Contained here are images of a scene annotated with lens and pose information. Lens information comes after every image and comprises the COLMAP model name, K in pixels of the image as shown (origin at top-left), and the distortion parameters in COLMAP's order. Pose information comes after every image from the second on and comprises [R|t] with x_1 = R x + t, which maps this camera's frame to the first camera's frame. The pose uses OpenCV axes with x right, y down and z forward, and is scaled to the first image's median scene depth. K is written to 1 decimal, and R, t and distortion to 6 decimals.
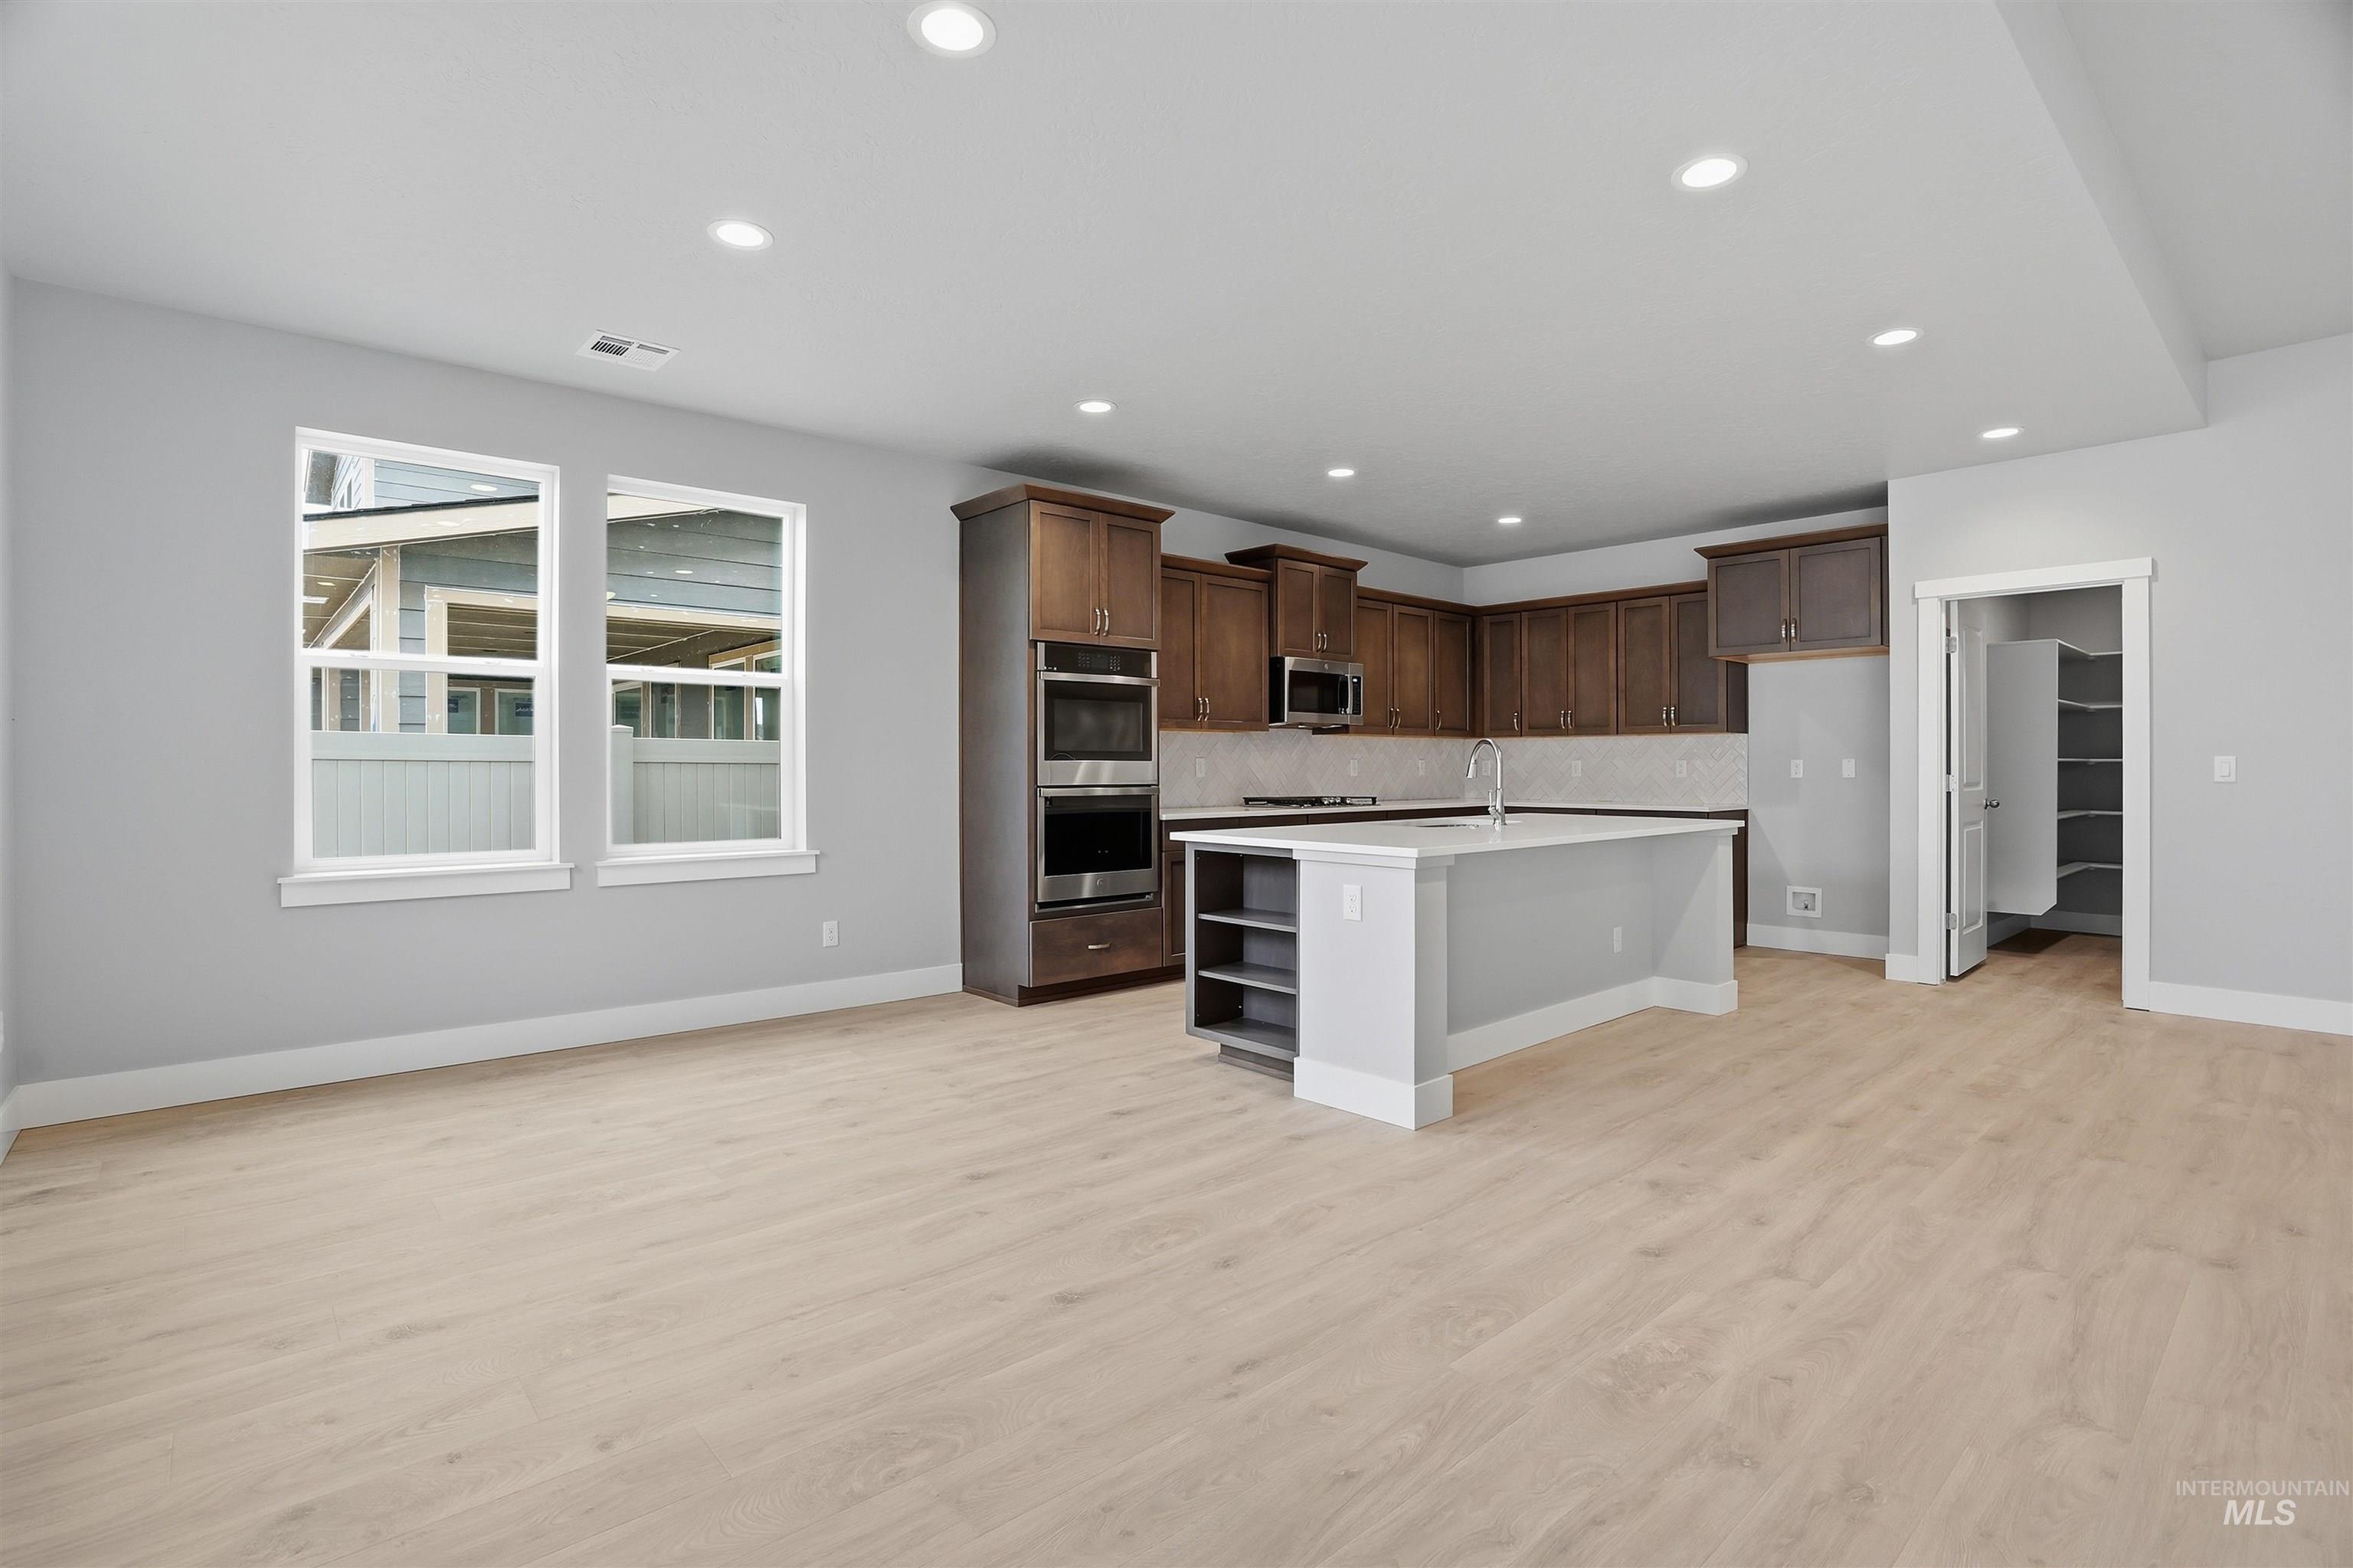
lens RADIAL K [[1119.3, 0, 1172.7], [0, 1119.3, 775.2], [0, 0, 1]] dist [-0.068018, 0.029007]
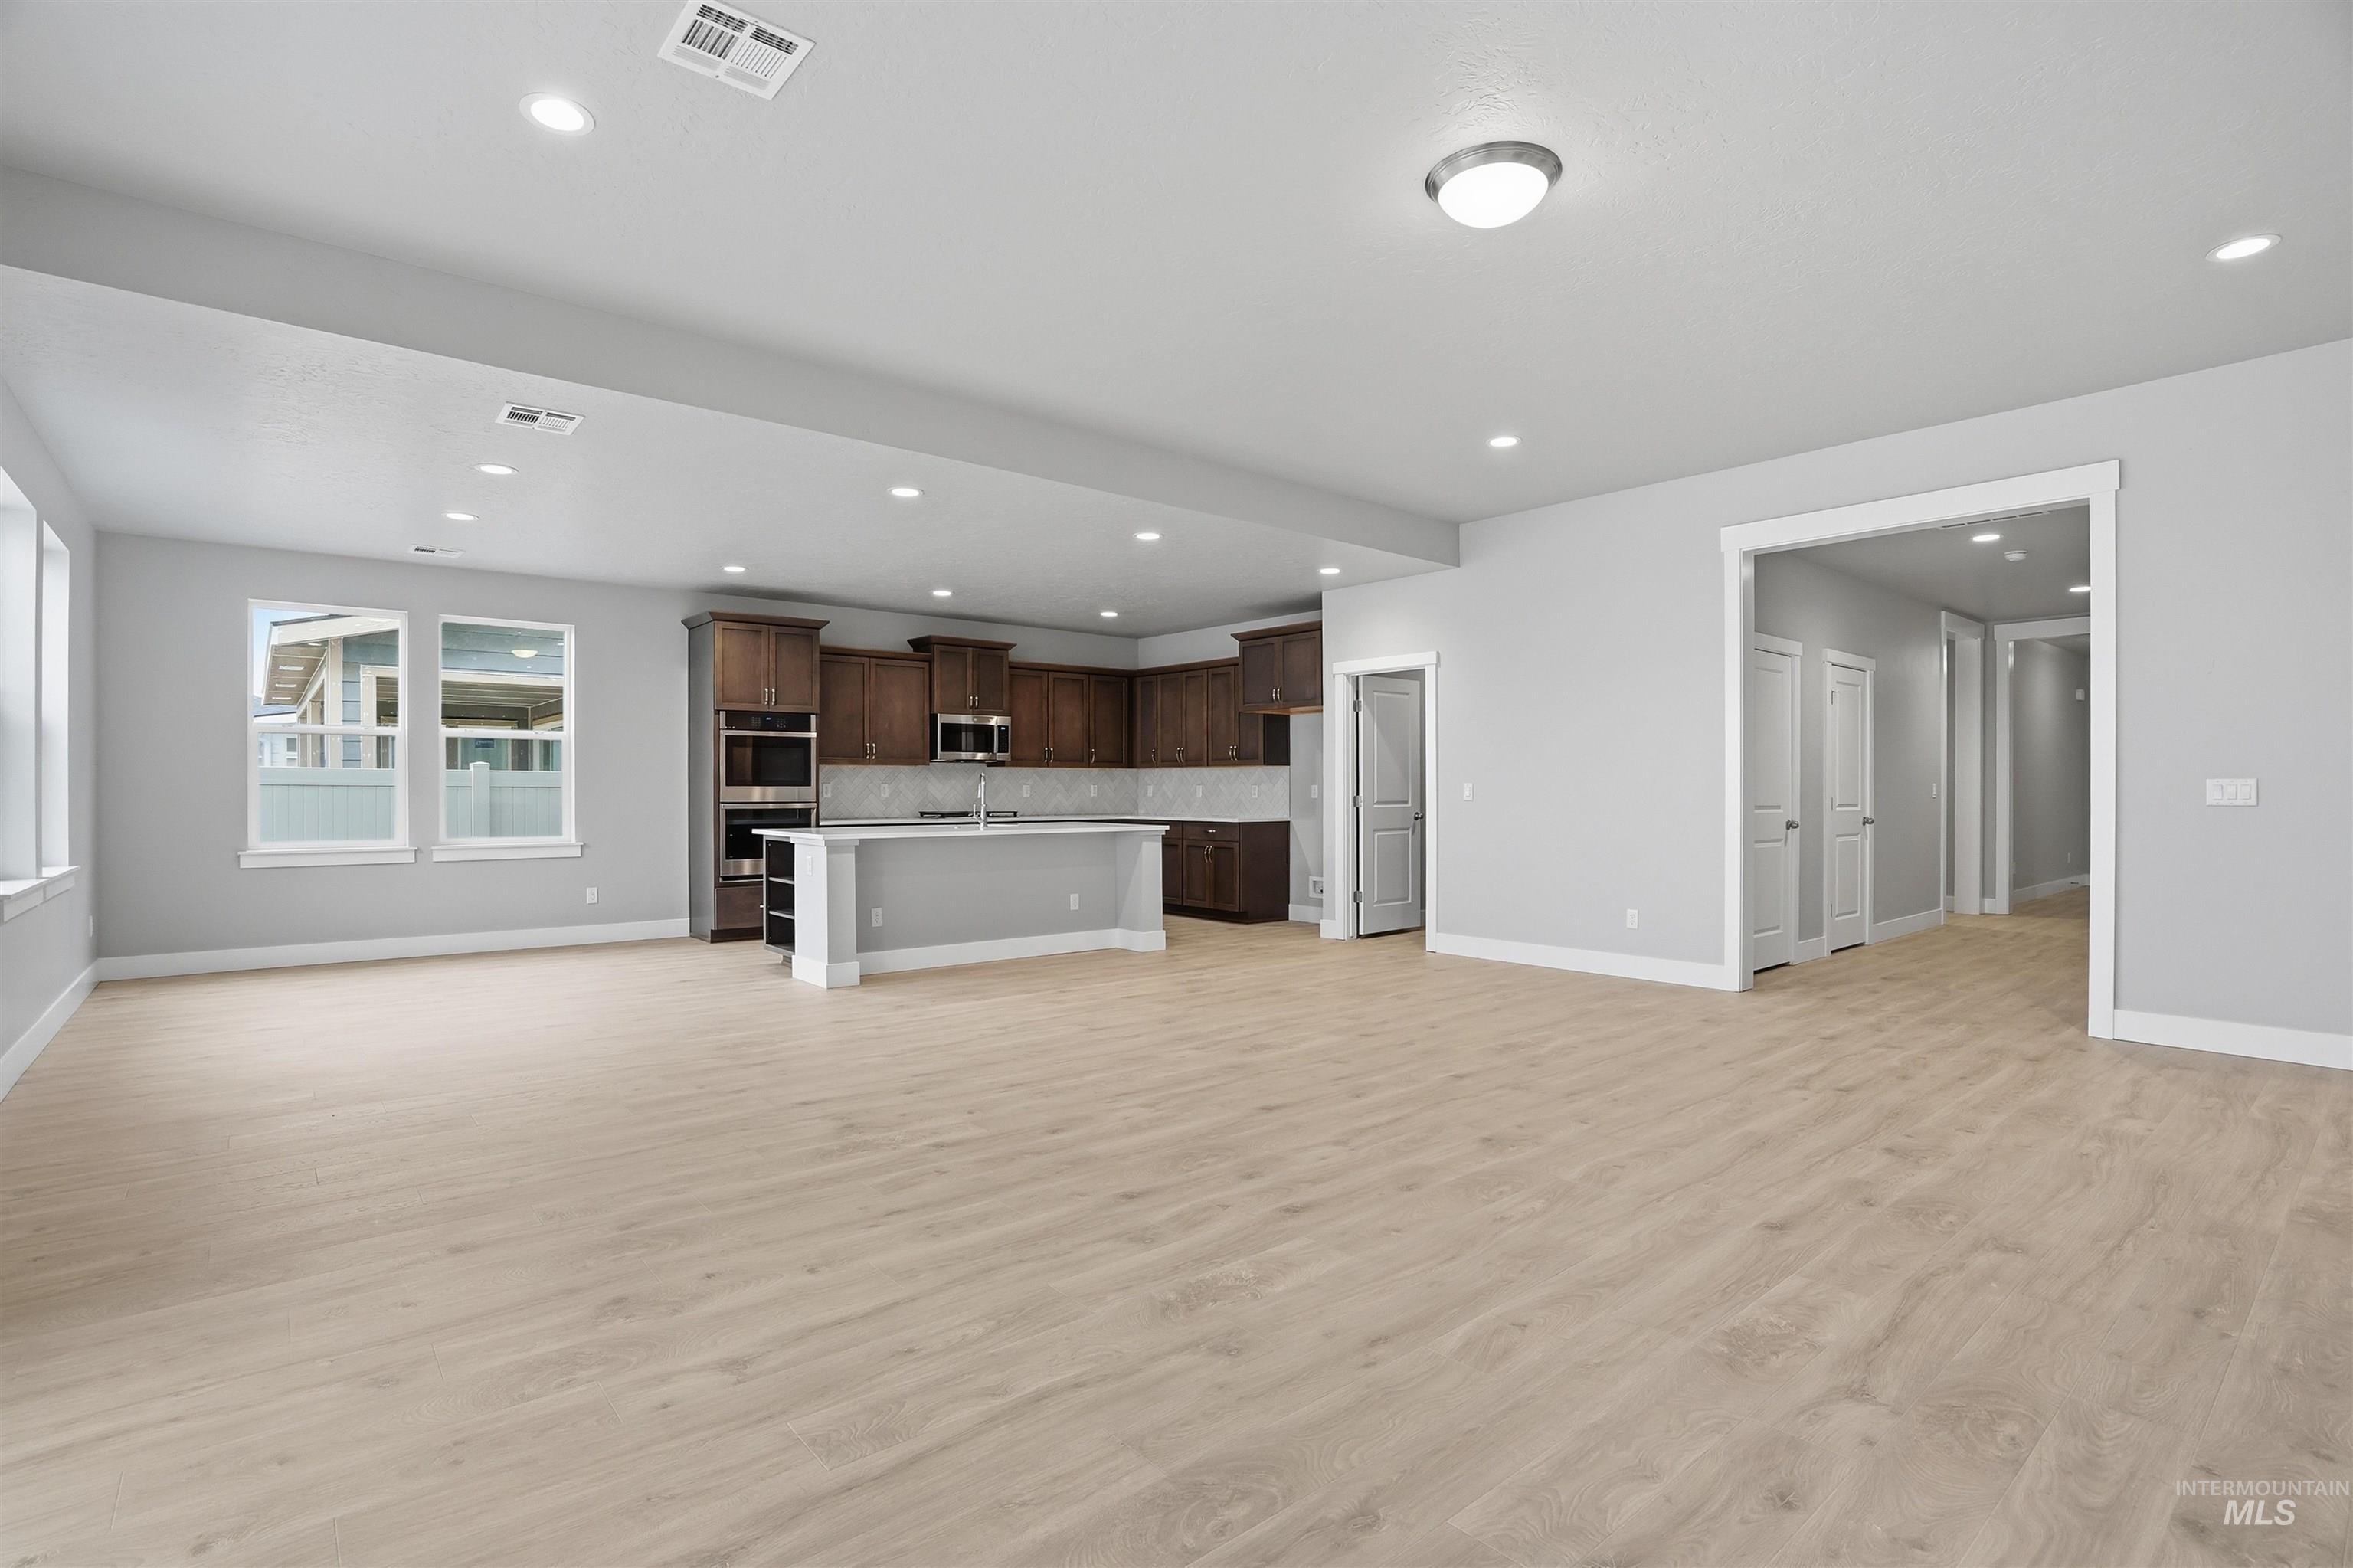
lens RADIAL K [[1119.3, 0, 1172.7], [0, 1119.3, 775.2], [0, 0, 1]] dist [-0.068018, 0.029007]
pose [[0.999527, 0.000421, -0.030753, 0.511723], [-0.001042, 0.999796, -0.020193, 0.002564], [0.030739, 0.020216, 0.999323, -0.487116]]
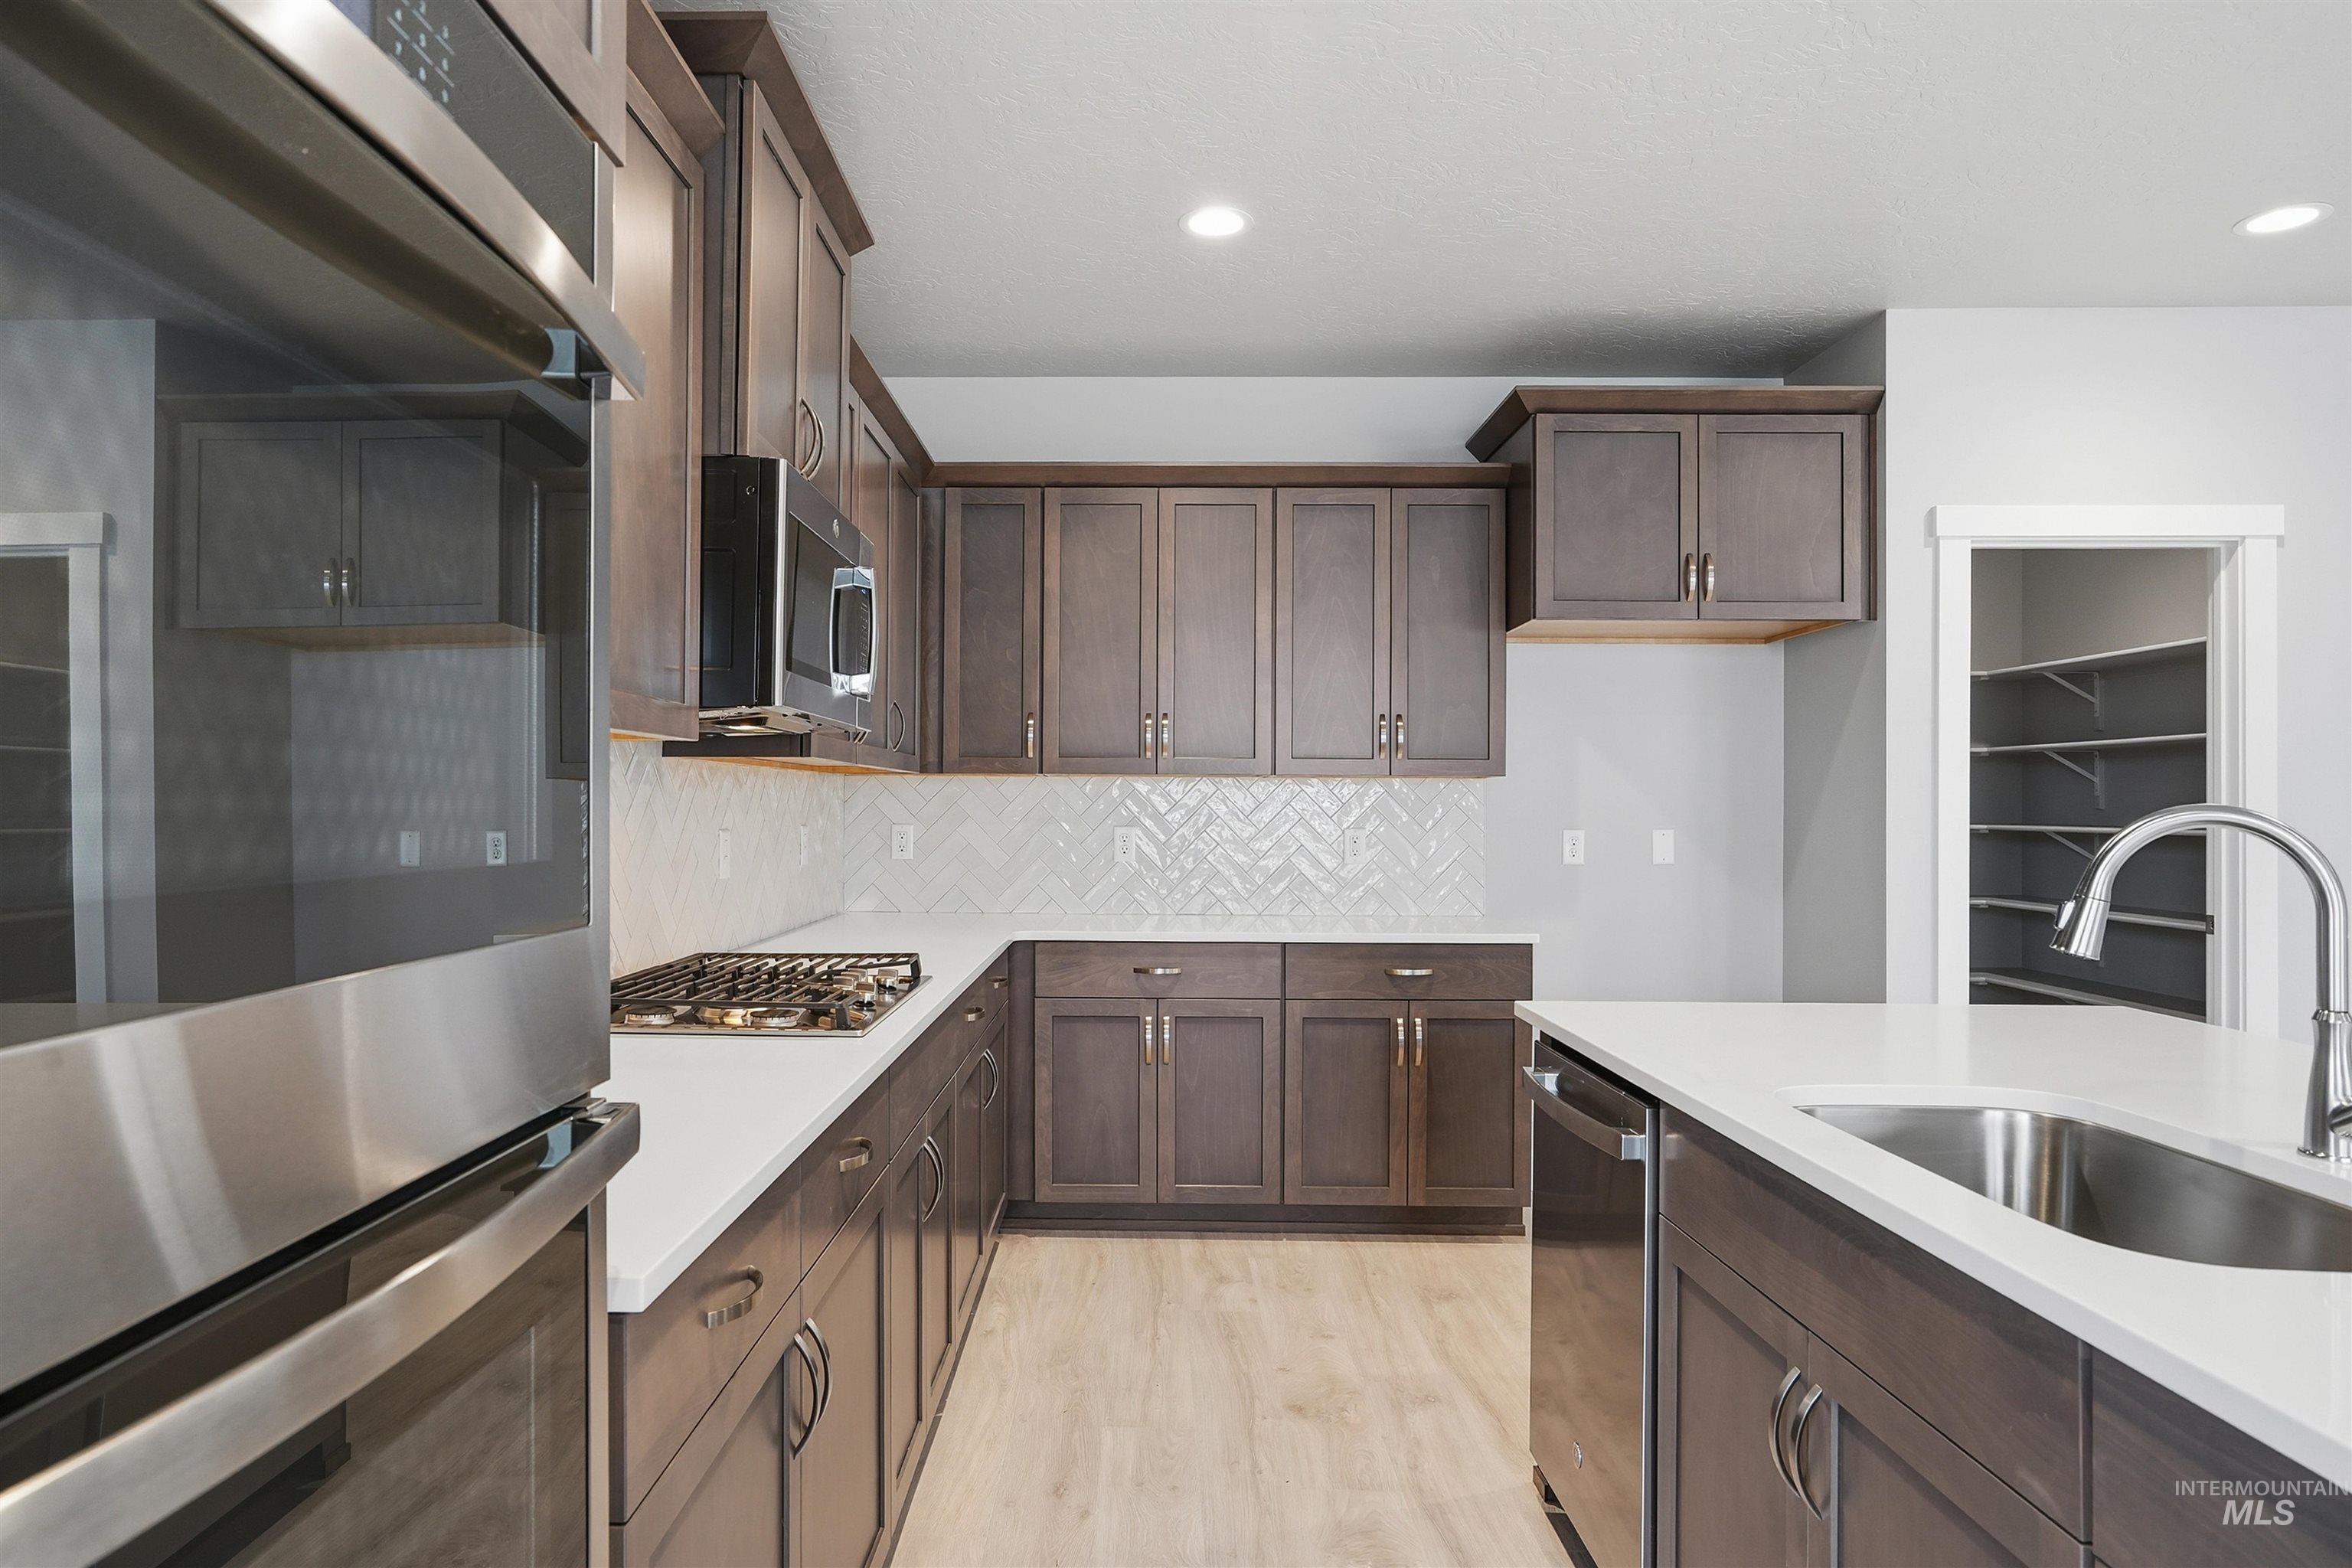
lens RADIAL K [[1407.5, 0, 1112.1], [0, 1407.5, 800.8], [0, 0, 1]] dist [-0.031629, 0.000707]
pose [[0.688837, 0.007506, 0.724878, -0.091705], [-0.000360, 0.999950, -0.010011, -0.025306], [-0.724916, 0.006635, 0.688805, 0.822216]]
